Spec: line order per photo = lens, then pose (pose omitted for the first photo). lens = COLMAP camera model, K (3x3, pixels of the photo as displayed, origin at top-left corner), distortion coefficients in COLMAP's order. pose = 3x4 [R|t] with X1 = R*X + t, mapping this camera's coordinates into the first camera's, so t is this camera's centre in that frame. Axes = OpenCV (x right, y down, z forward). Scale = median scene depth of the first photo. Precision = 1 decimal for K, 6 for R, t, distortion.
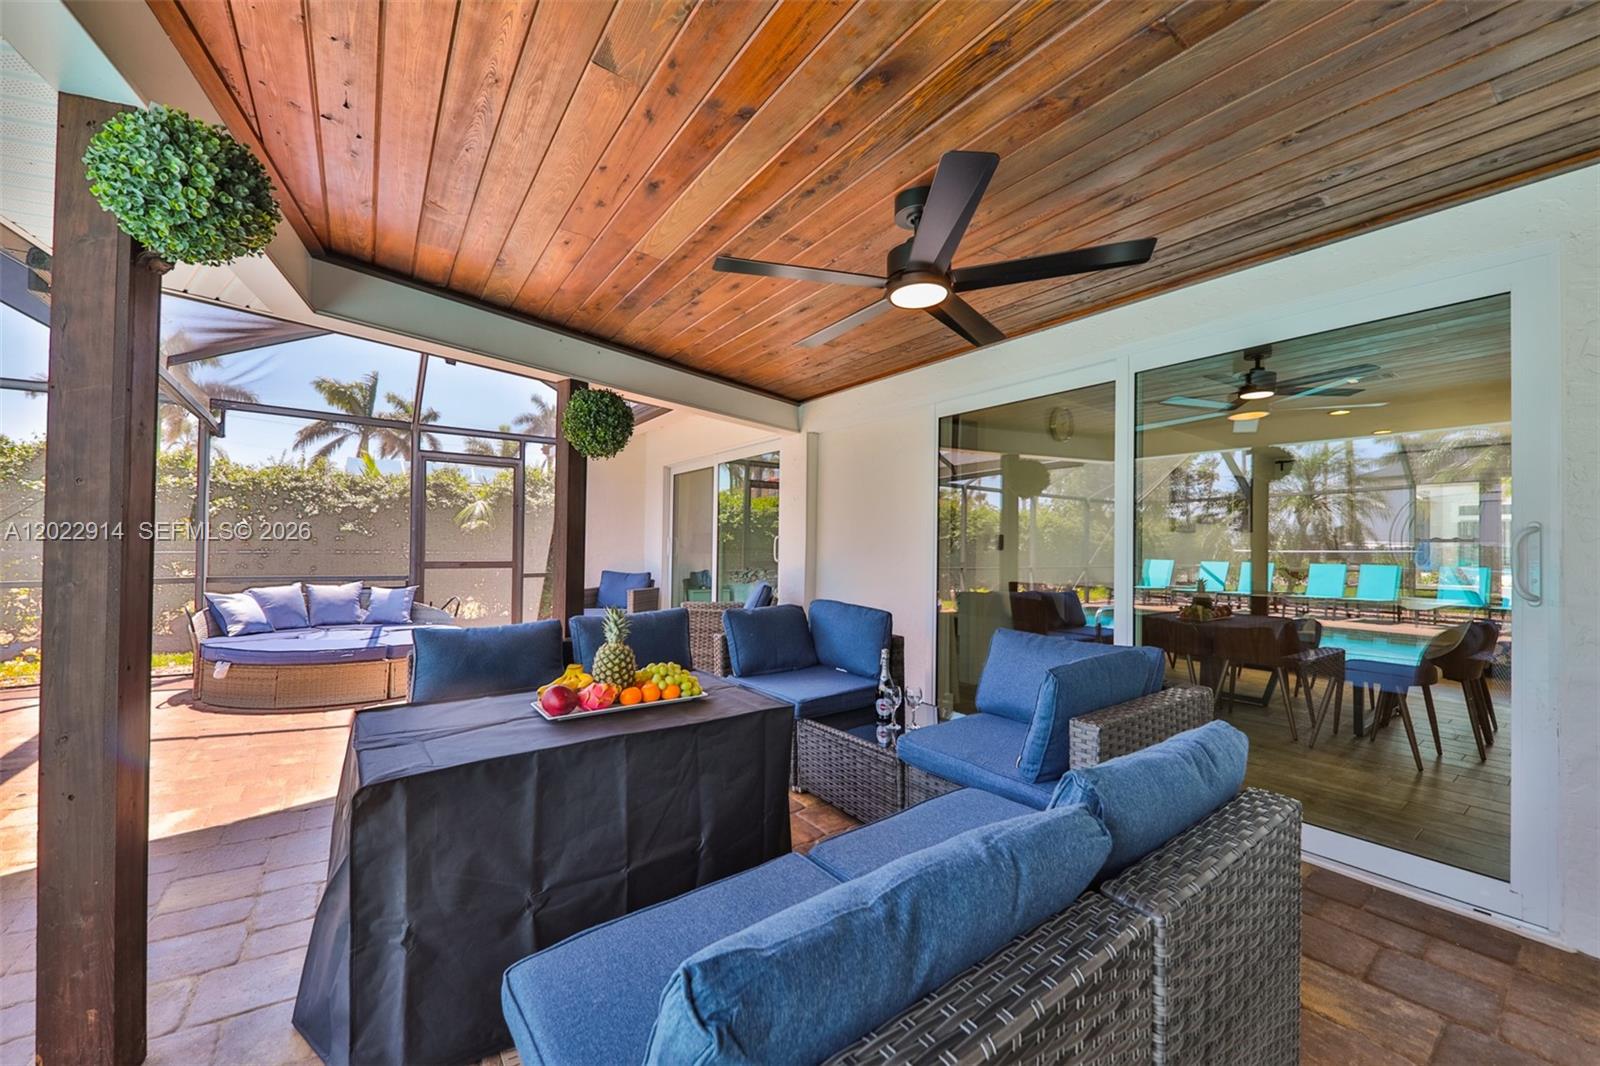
lens RADIAL K [[610.4, 0, 800.0], [0, 610.4, 533.0], [0, 0, 1]] dist [0.002026, 0.000124]
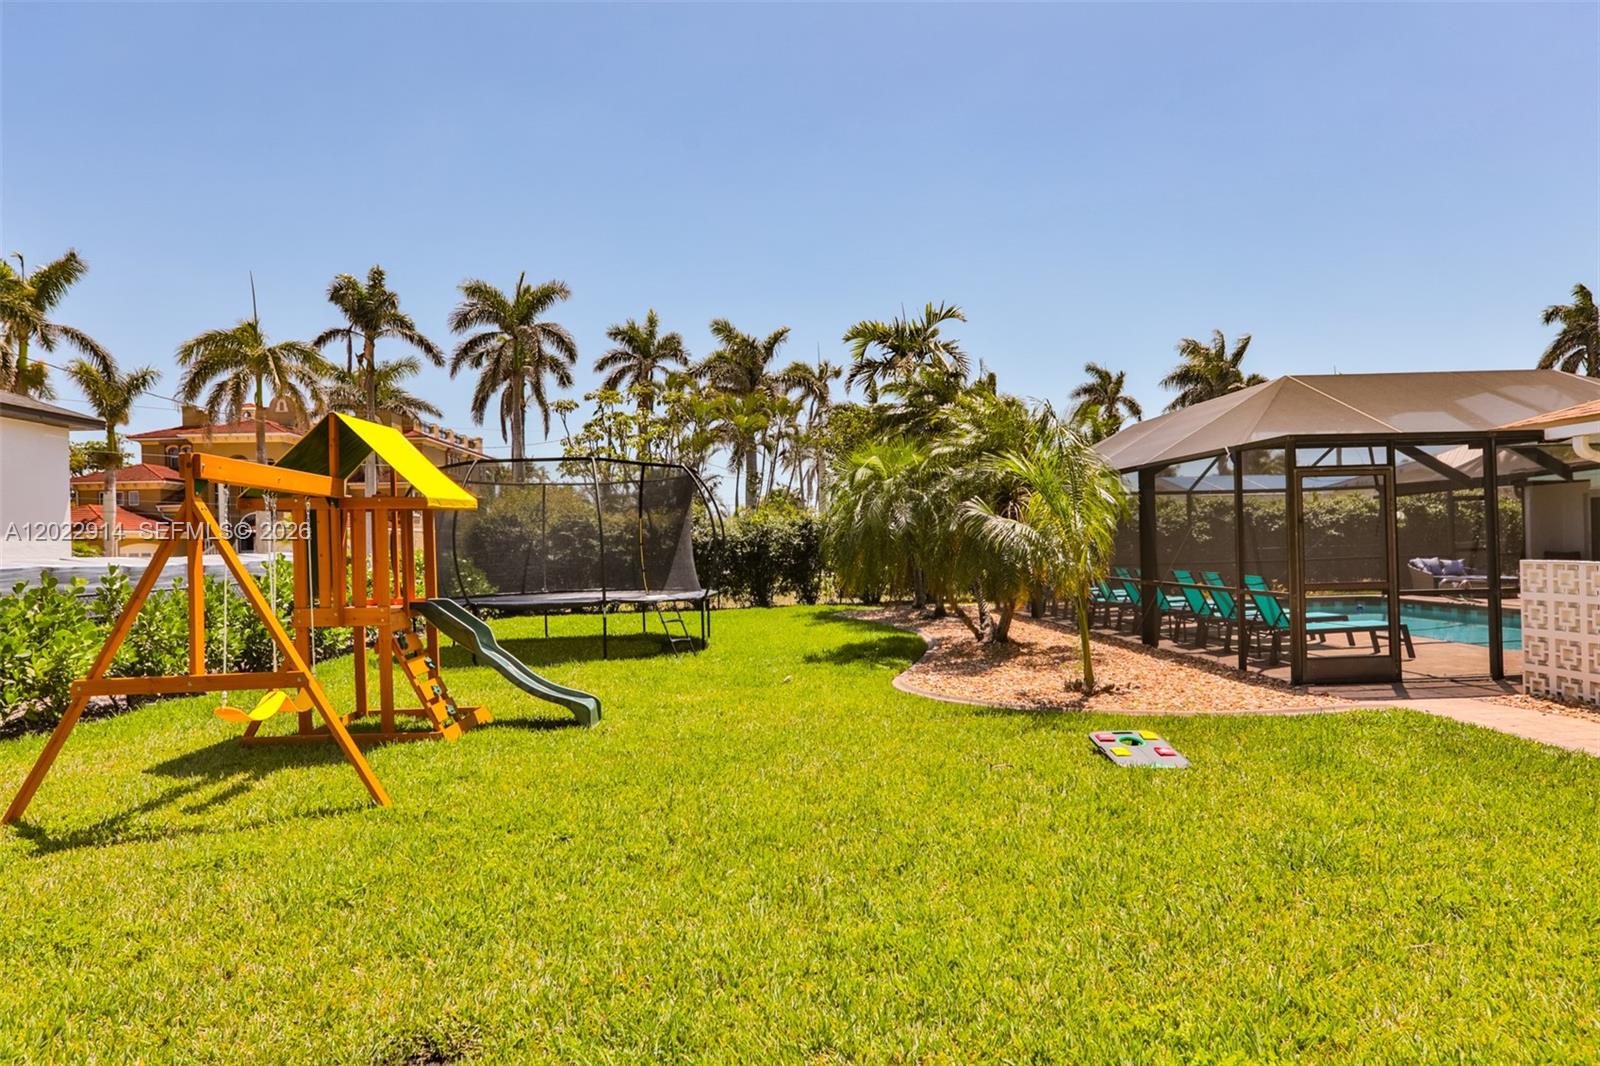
lens RADIAL K [[932.6, 0, 797.2], [0, 932.6, 552.3], [0, 0, 1]] dist [0.003697, 0.002229]
pose [[0.838304, -0.023003, -0.544718, -0.868329], [0.042829, 0.998800, 0.023733, -0.128105], [0.543519, -0.043226, 0.838283, -3.360132]]
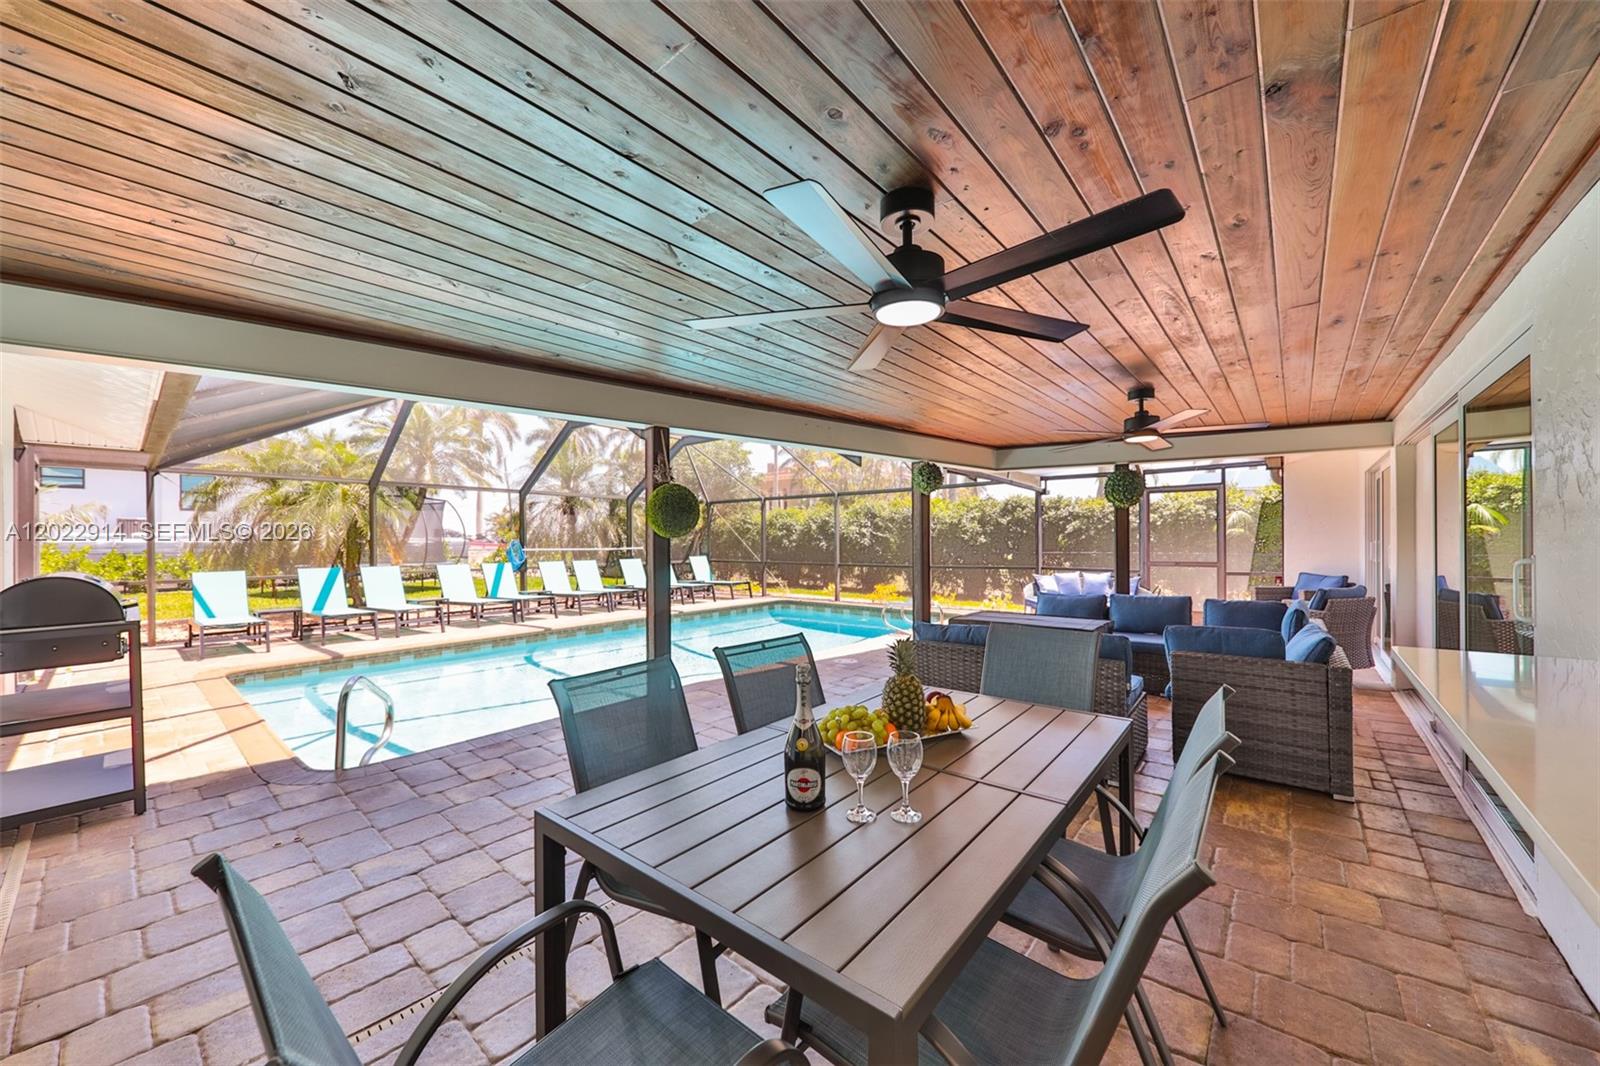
lens RADIAL K [[587.3, 0, 797.2], [0, 587.3, 538.3], [0, 0, 1]] dist [0.009890, -0.006058]
pose [[0.235087, -0.015757, -0.971847, 0.682068], [0.032660, 0.999432, -0.008304, -0.030562], [0.971426, -0.029788, 0.235468, -0.213743]]
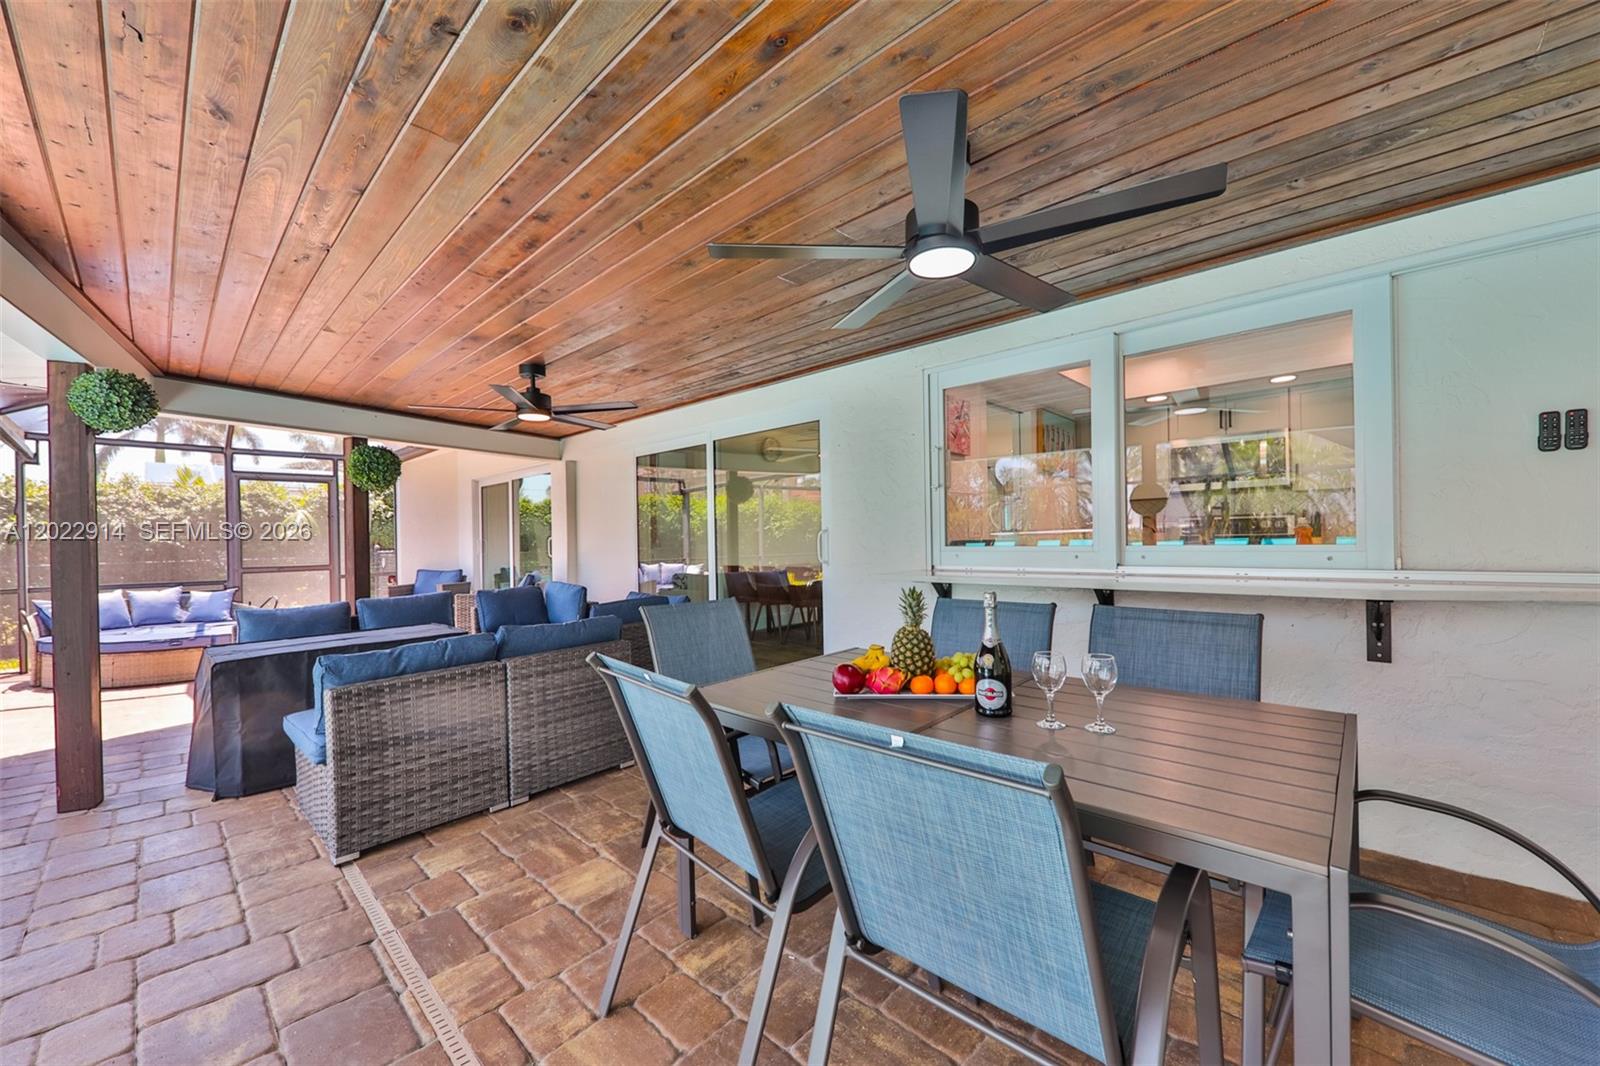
lens RADIAL K [[621.4, 0, 799.0], [0, 621.4, 535.2], [0, 0, 1]] dist [0.023927, -0.010428]
pose [[0.984408, -0.028225, 0.173620, 0.244545], [0.025114, 0.999483, 0.020086, -0.013335], [-0.174097, -0.015412, 0.984608, -0.399111]]
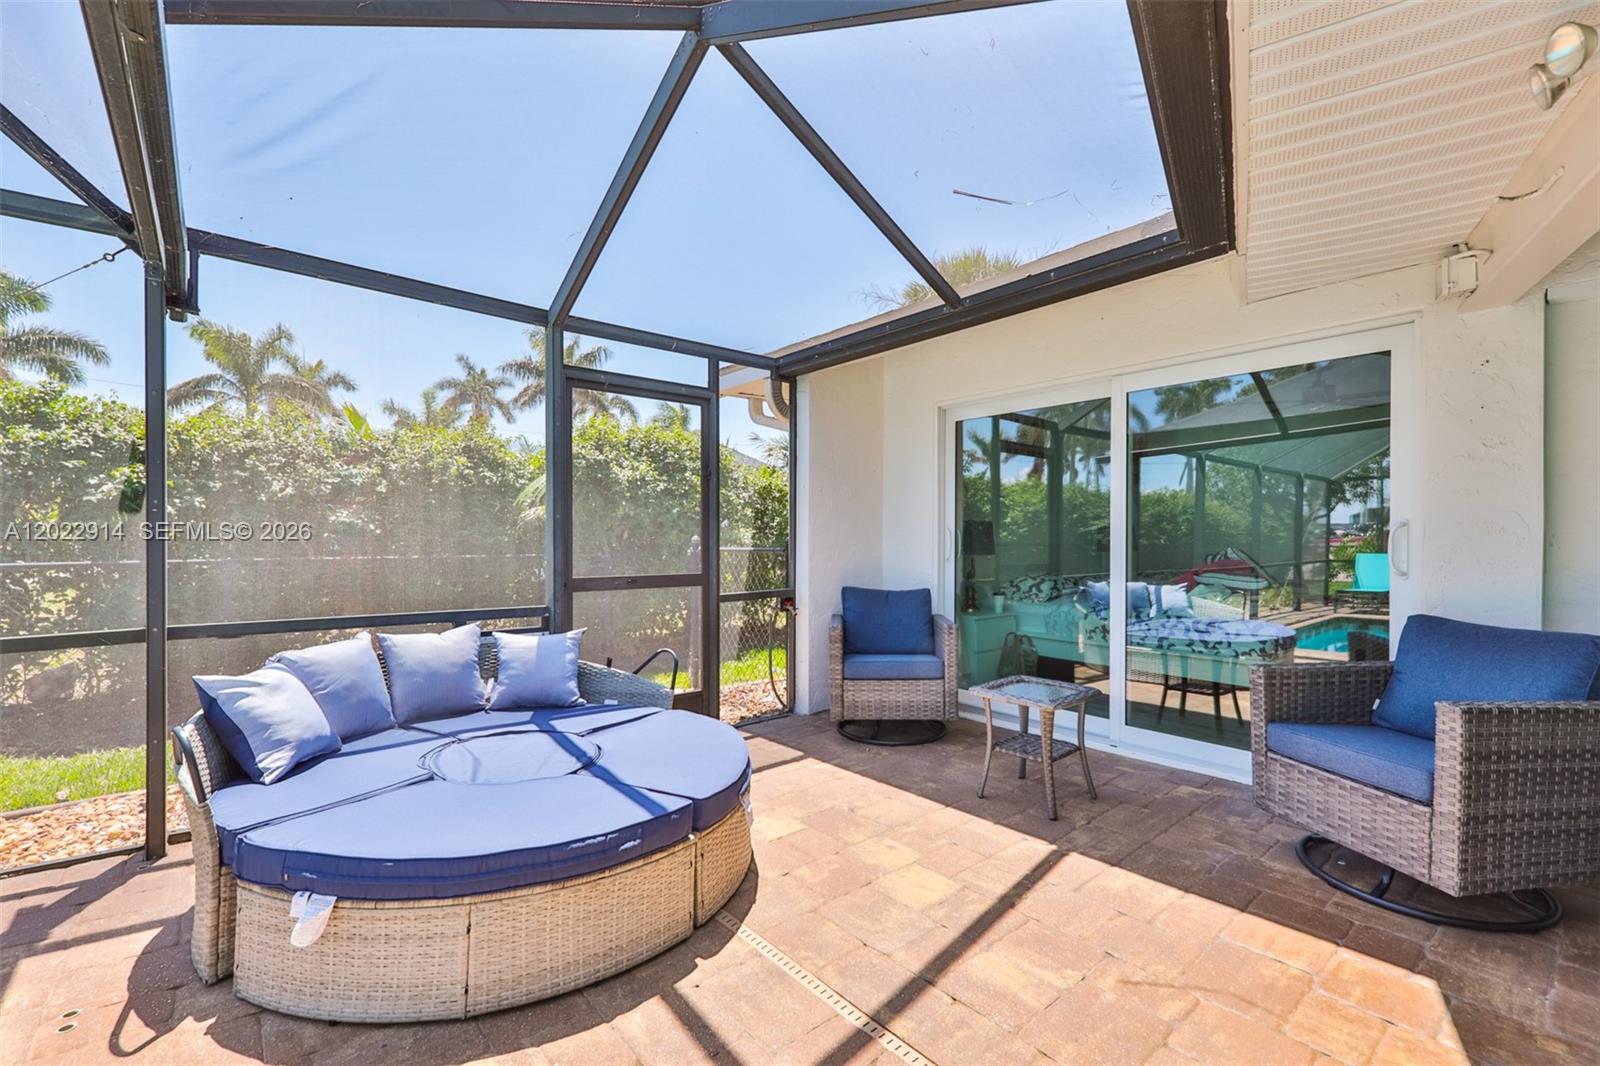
lens RADIAL K [[689.7, 0, 801.6], [0, 689.7, 530.9], [0, 0, 1]] dist [0.001541, 0.000052]
pose [[0.997033, -0.009876, 0.076344, -0.528214], [0.008825, 0.999862, 0.014096, -0.000966], [-0.076473, -0.013380, 0.996982, 0.447927]]
